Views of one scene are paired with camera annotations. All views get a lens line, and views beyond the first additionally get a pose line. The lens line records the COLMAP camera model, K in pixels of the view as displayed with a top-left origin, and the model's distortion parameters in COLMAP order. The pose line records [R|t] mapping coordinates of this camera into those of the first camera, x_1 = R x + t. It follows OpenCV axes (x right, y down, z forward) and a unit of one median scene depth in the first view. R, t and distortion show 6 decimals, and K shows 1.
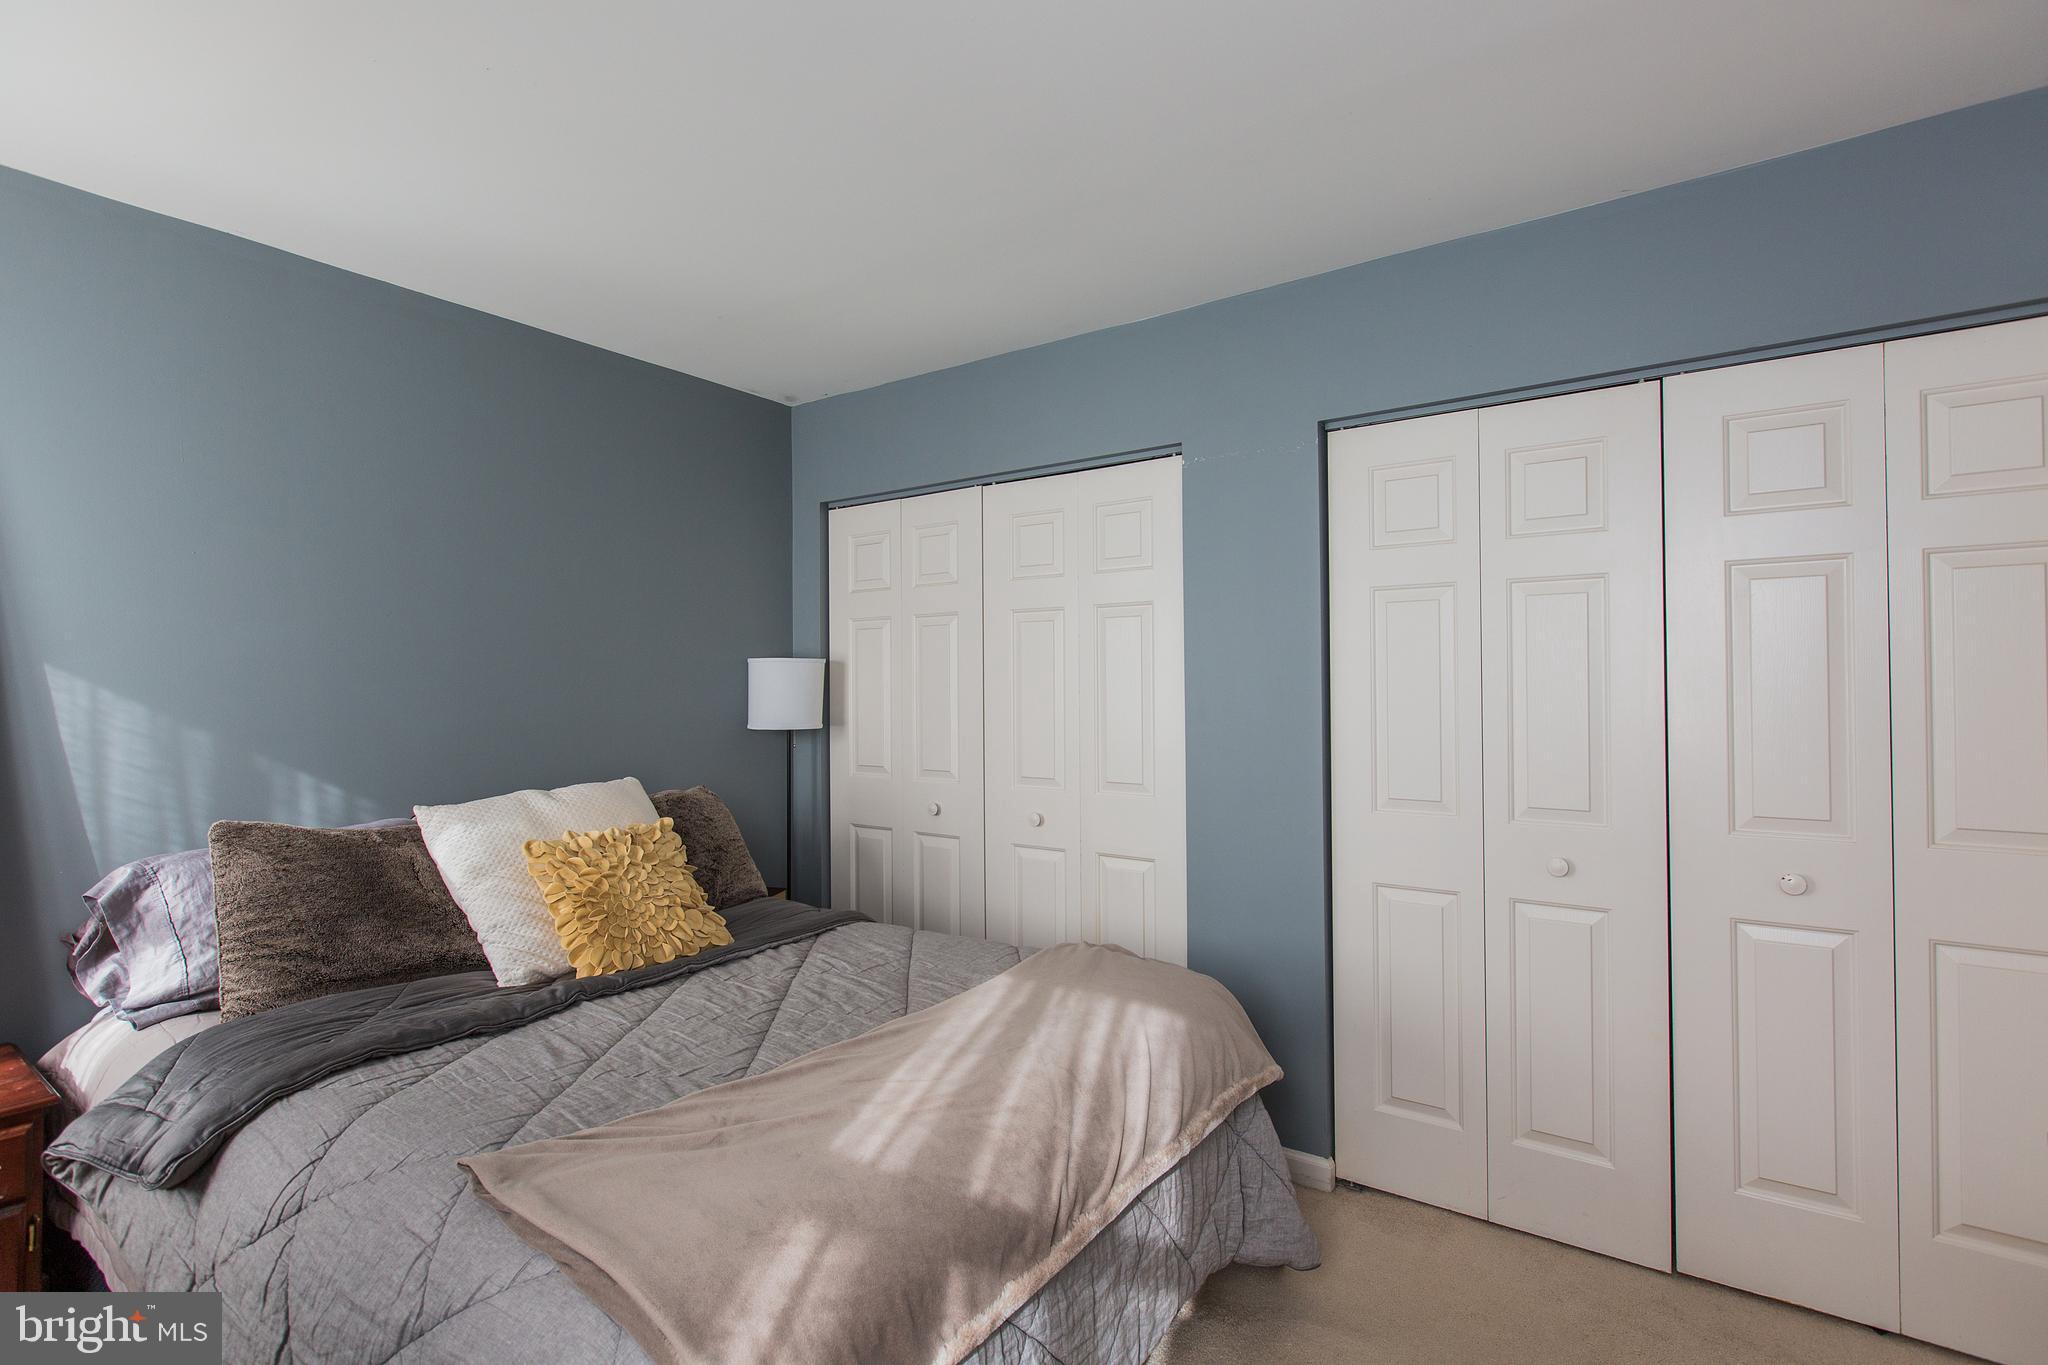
lens RADIAL K [[983.3, 0, 1017.8], [0, 983.3, 676.3], [0, 0, 1]] dist [0.001745, -0.002050]
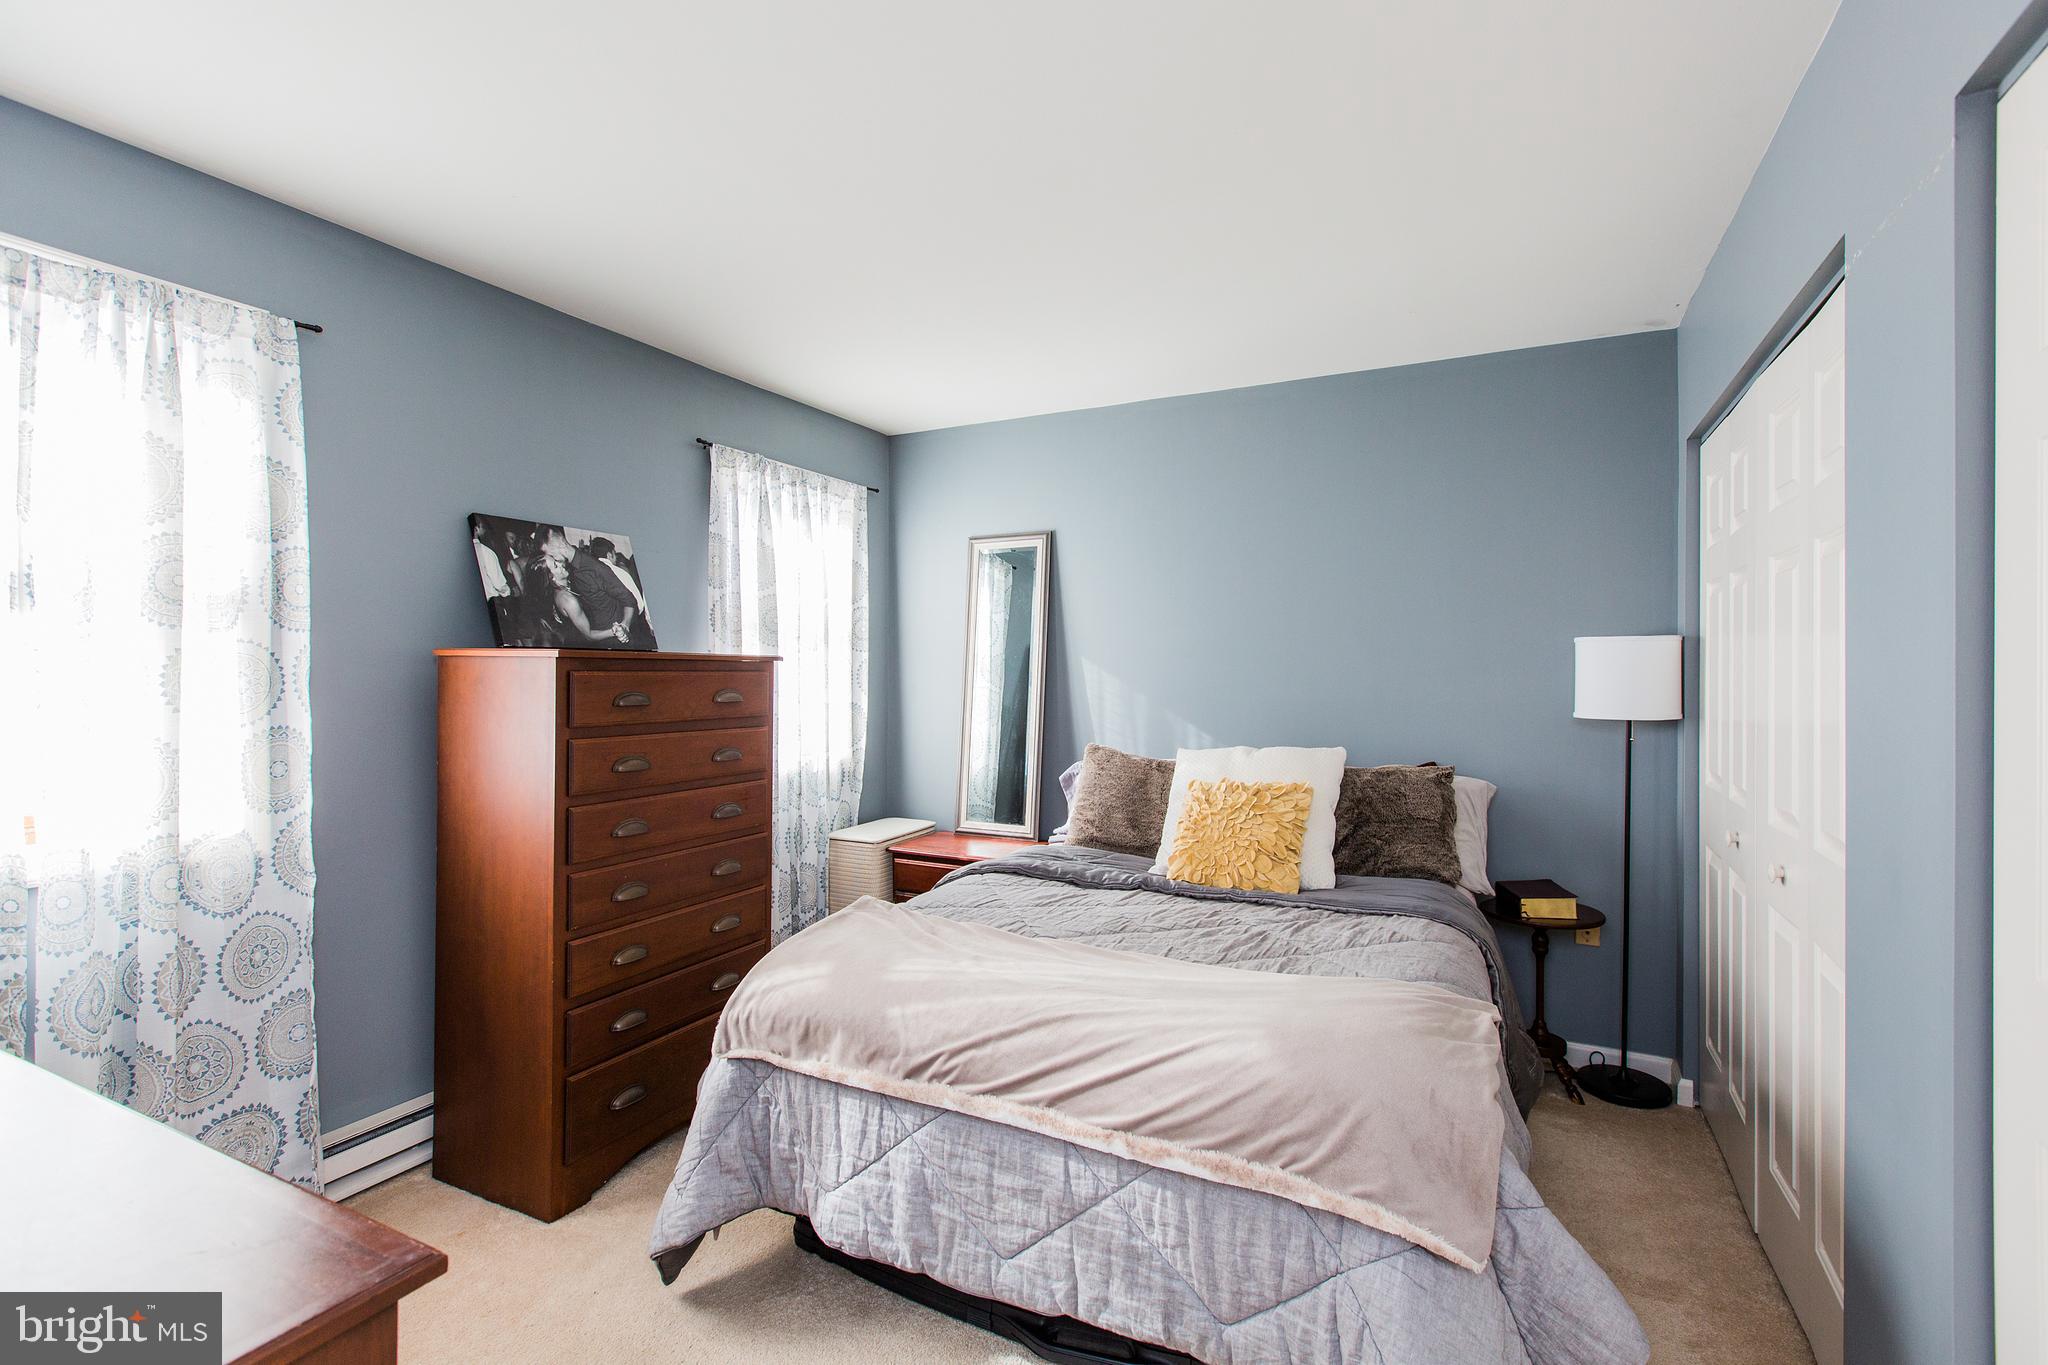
lens RADIAL K [[936.5, 0, 1019.9], [0, 936.5, 679.6], [0, 0, 1]] dist [0.004017, 0.001370]
pose [[0.149417, 0.011655, -0.988706, 0.787599], [0.008587, 0.999878, 0.013085, 0.006673], [0.988737, -0.010446, 0.149298, 0.571565]]
